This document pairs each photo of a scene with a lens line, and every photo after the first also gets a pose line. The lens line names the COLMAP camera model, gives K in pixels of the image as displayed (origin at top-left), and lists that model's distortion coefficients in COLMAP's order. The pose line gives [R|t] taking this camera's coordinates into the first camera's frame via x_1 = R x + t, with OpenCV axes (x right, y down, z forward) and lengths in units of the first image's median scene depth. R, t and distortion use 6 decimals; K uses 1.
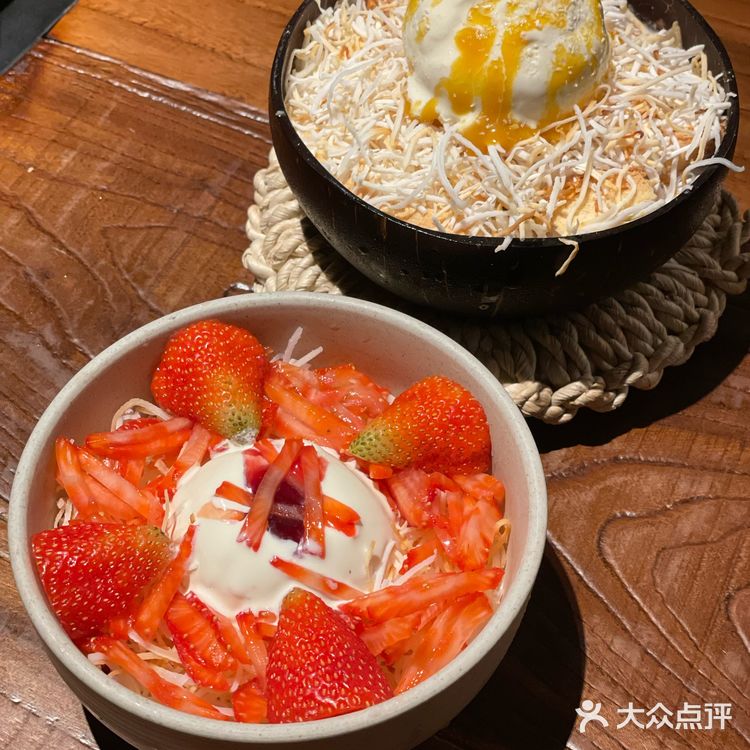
lens RADIAL K [[1522.0, 0, 375.0], [0, 1522.0, 375.0], [0, 0, 1]] dist [-0.010837, 0.453964]
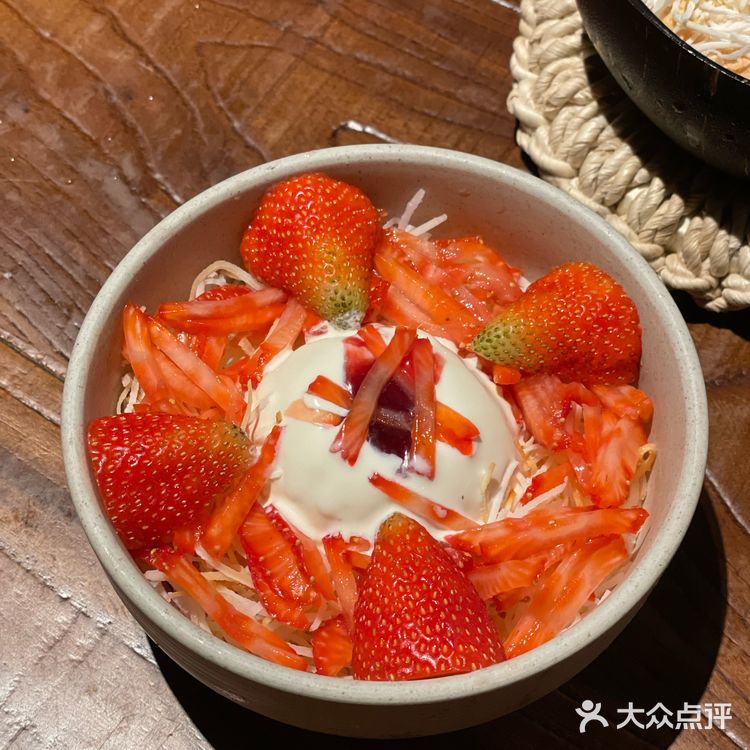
lens RADIAL K [[1522.0, 0, 375.0], [0, 1522.0, 375.0], [0, 0, 1]] dist [-0.010837, 0.453964]
pose [[0.995288, 0.082012, -0.051731, -0.024925], [-0.074793, 0.988859, 0.128700, -0.038352], [0.061710, -0.124225, 0.990333, 0.170180]]
